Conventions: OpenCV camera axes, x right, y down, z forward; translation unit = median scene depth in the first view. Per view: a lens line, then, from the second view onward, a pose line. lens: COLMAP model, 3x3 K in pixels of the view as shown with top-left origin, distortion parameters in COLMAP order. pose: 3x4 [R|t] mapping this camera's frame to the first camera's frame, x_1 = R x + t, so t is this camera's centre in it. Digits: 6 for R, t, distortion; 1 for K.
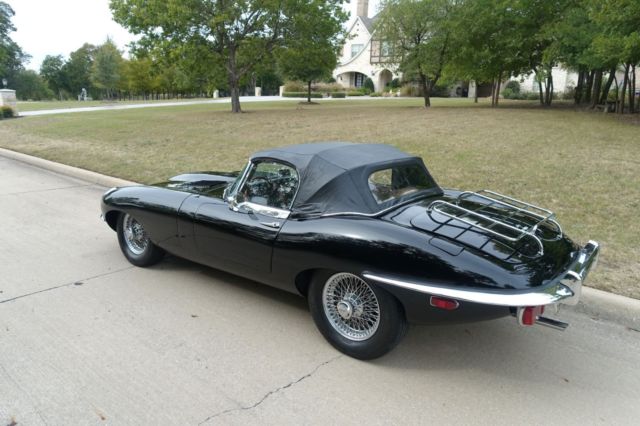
lens RADIAL K [[434.1, 0, 320.0], [0, 434.1, 213.0], [0, 0, 1]] dist [-0.009487, -0.000538]
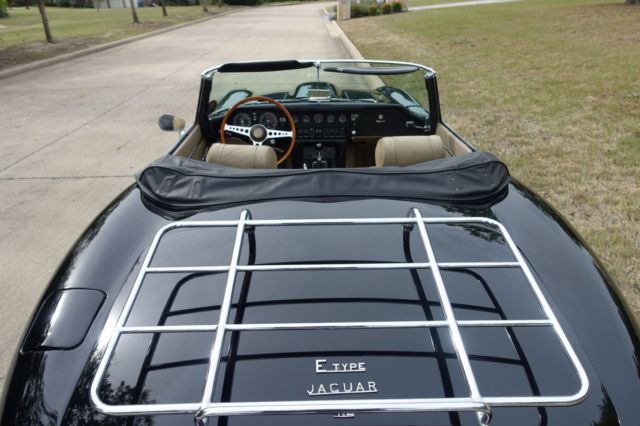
lens RADIAL K [[438.3, 0, 320.0], [0, 438.3, 198.1], [0, 0, 1]] dist [-0.002103, -0.002925]
pose [[0.653599, 0.289792, -0.699164, 0.050647], [-0.156747, 0.955593, 0.249545, -0.012921], [0.740432, -0.053511, 0.669998, 0.063461]]
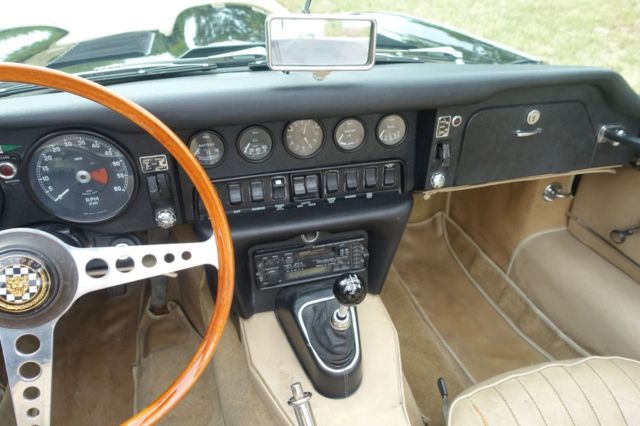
lens RADIAL K [[438.8, 0, 320.0], [0, 438.8, 213.0], [0, 0, 1]] dist [-0.001696, 0.000023]
pose [[0.832915, 0.304980, -0.461780, -0.000058], [-0.136606, 0.921924, 0.362484, -0.010907], [0.536276, -0.238836, 0.809546, 0.101955]]
